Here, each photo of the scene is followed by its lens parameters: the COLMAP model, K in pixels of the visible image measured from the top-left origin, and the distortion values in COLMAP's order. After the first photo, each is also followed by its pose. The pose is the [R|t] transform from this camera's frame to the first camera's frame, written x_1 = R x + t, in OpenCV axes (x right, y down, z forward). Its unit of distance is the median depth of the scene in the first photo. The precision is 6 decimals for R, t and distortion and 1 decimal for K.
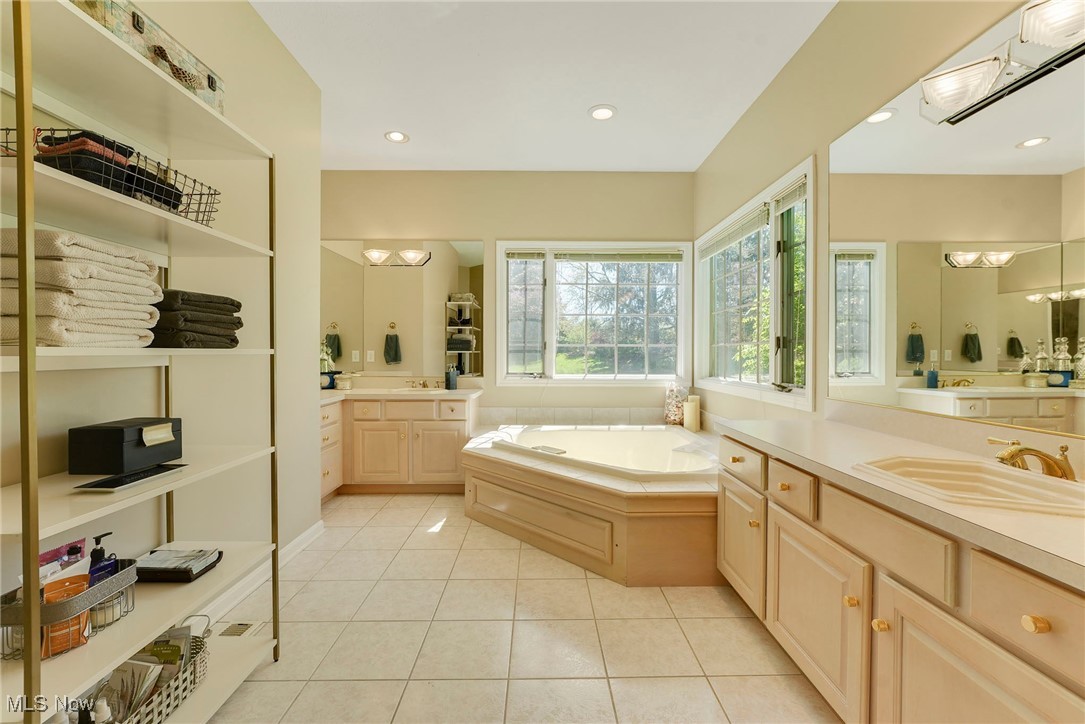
lens RADIAL K [[446.8, 0, 558.0], [0, 446.8, 355.5], [0, 0, 1]] dist [-0.020100, 0.000165]
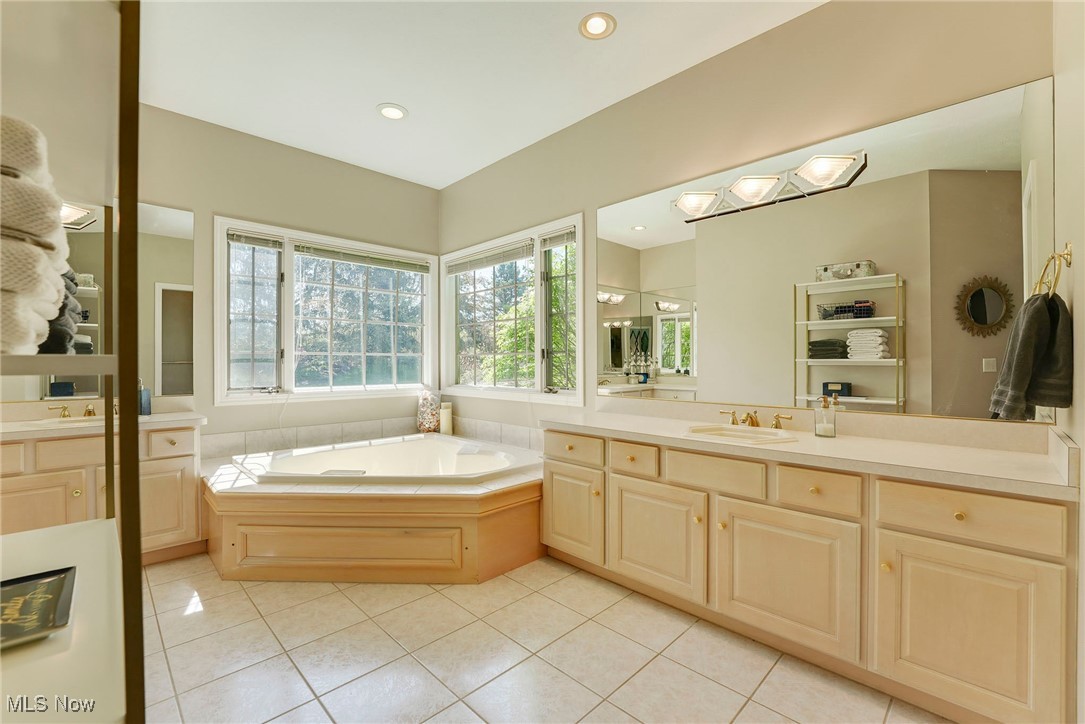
lens RADIAL K [[446.8, 0, 552.7], [0, 446.8, 360.3], [0, 0, 1]] dist [-0.020100, 0.000165]
pose [[0.720972, 0.001739, 0.692962, -0.284285], [0.004546, 0.999963, -0.007239, -0.001831], [-0.692949, 0.008369, 0.720938, 0.070751]]
